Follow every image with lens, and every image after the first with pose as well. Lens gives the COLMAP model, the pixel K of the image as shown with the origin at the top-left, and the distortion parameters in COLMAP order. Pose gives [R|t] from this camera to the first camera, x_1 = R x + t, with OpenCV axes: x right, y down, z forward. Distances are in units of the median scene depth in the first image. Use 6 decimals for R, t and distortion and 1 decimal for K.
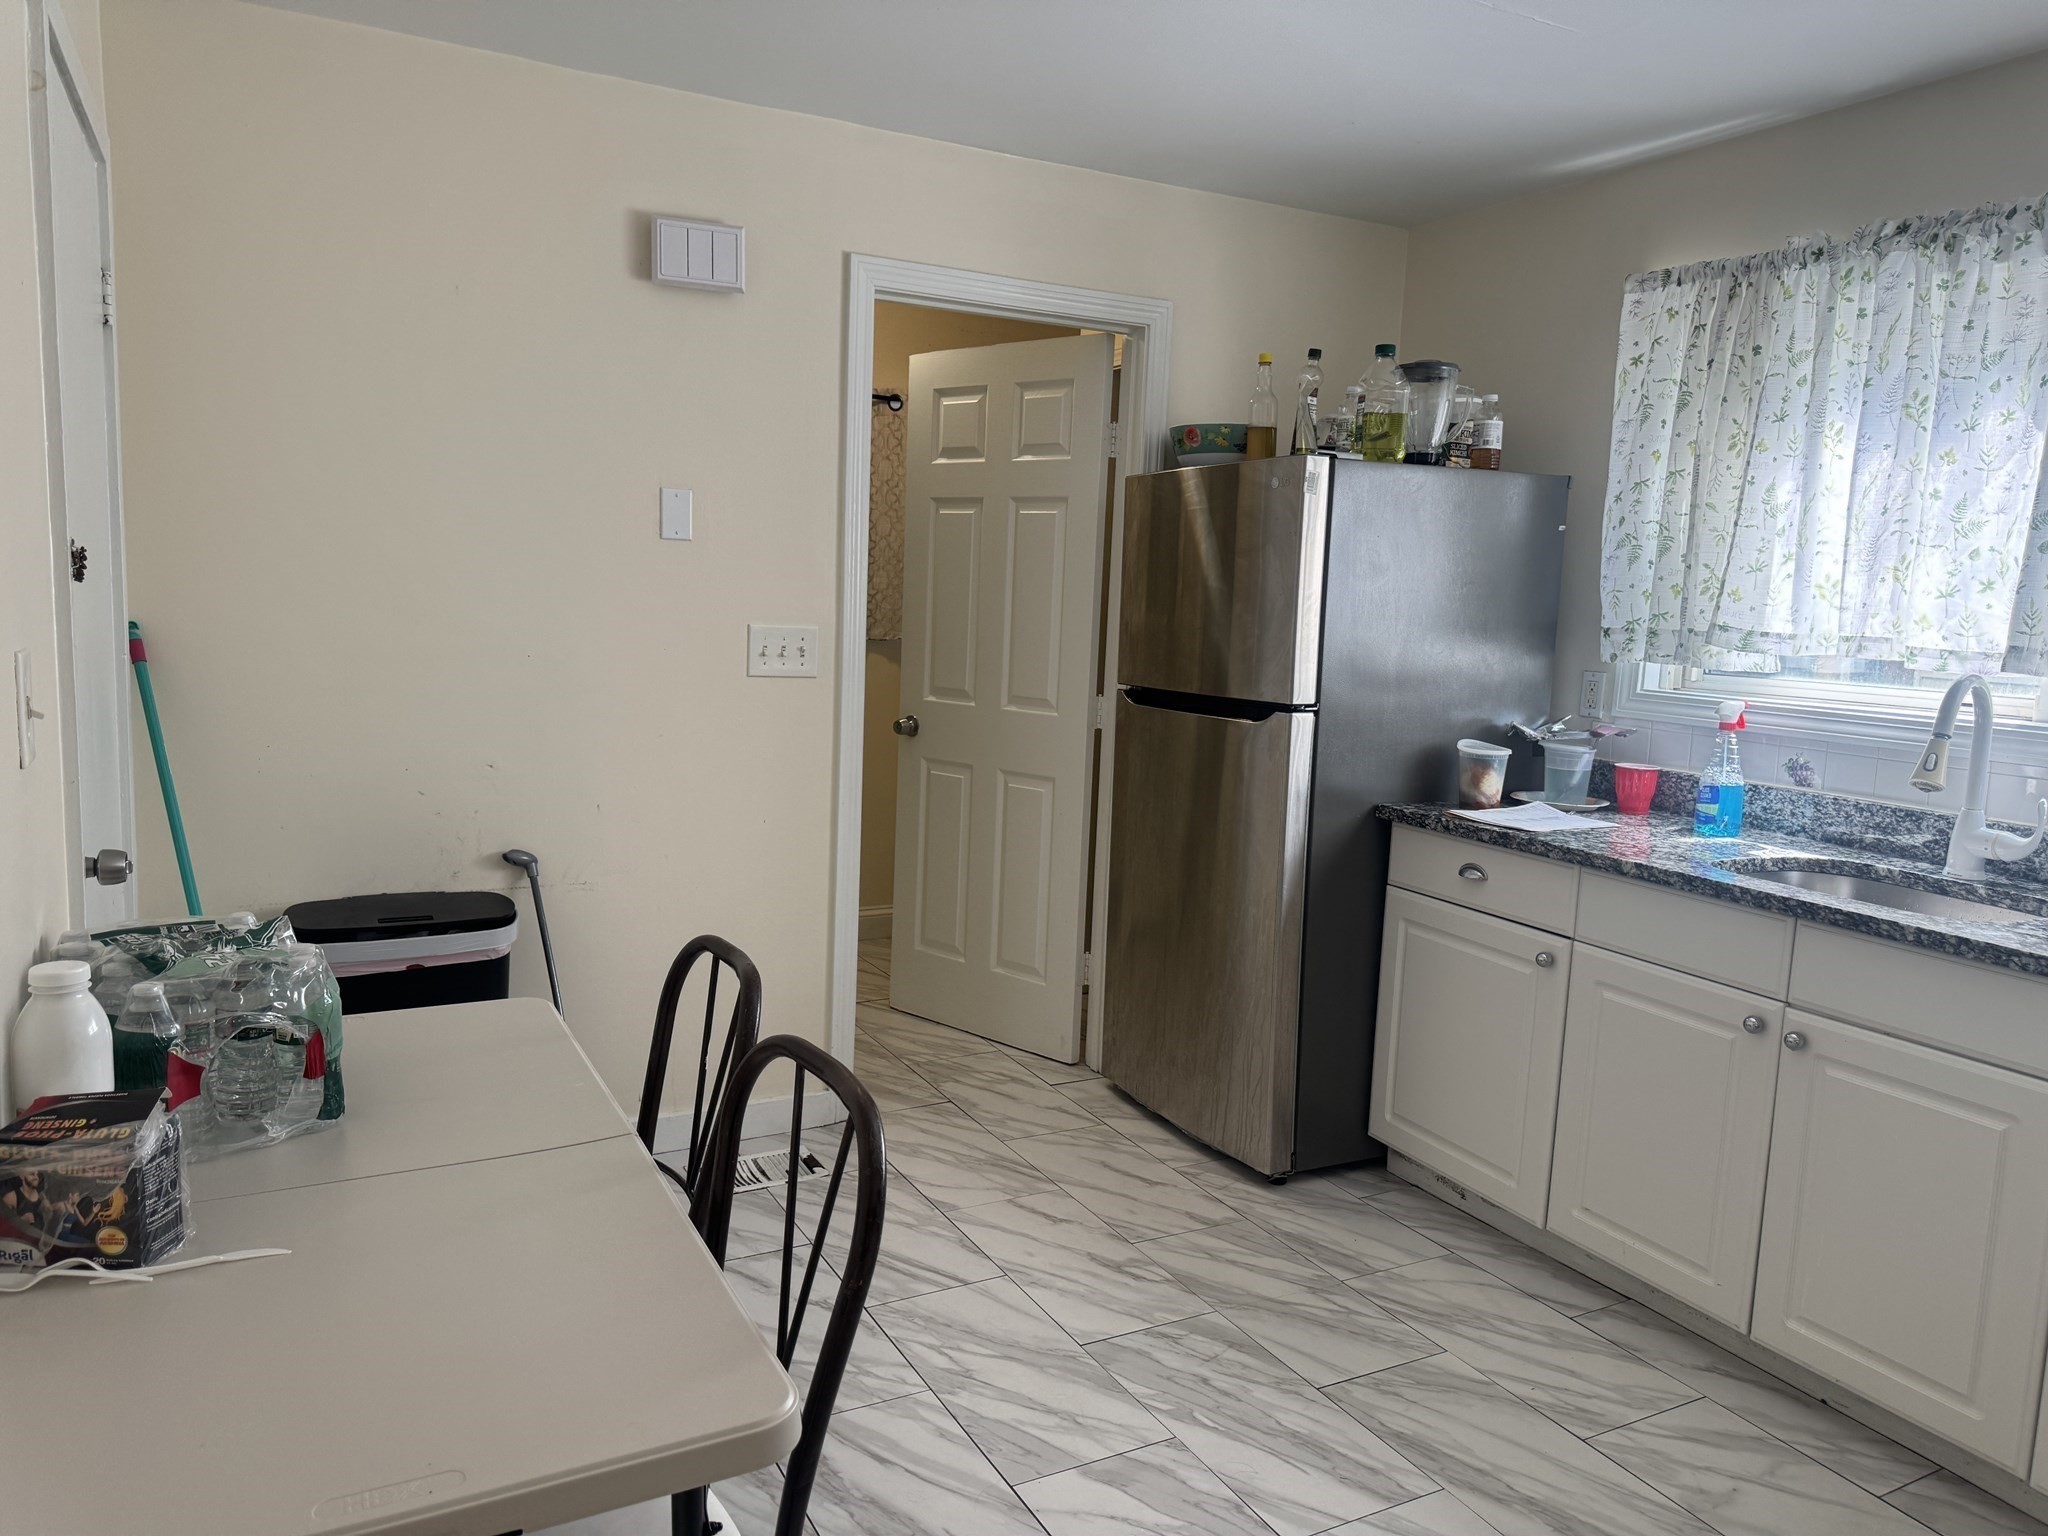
lens RADIAL K [[1408.1, 0, 1024.0], [0, 1408.1, 768.0], [0, 0, 1]] dist [0.001247, 0.000740]
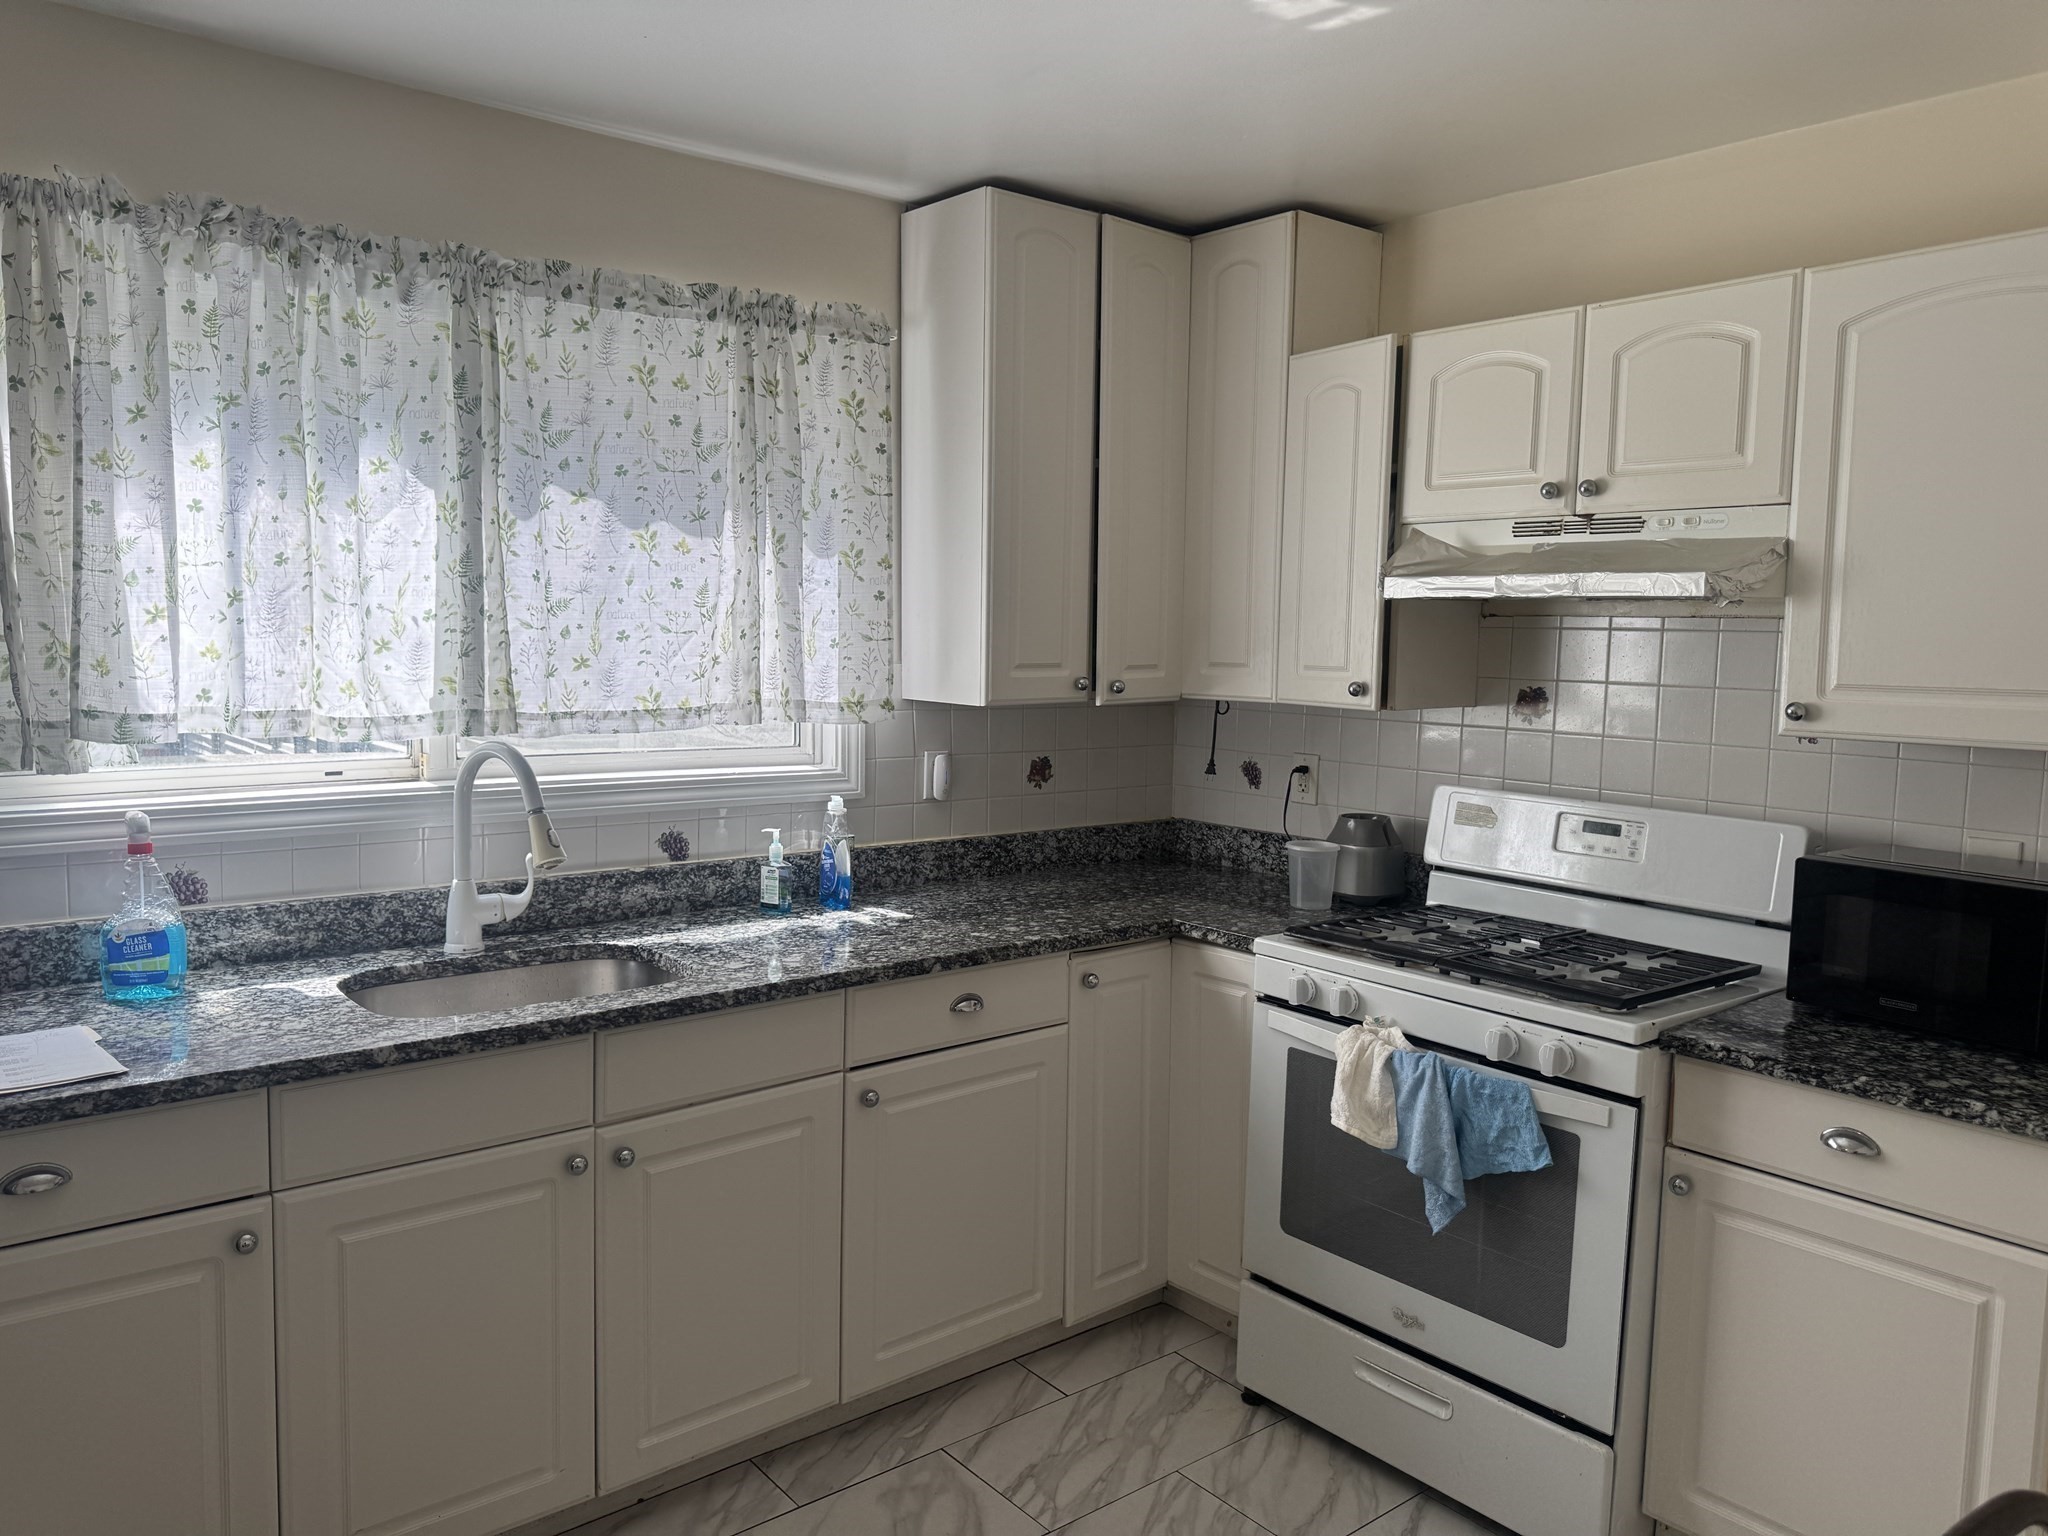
lens RADIAL K [[1448.8, 0, 1024.0], [0, 1448.8, 768.0], [0, 0, 1]] dist [0.049387, -0.082572]
pose [[-0.215471, -0.138018, 0.966707, -0.347058], [0.098446, 0.981848, 0.162123, -0.161255], [-0.971535, 0.130102, -0.197972, 0.772186]]
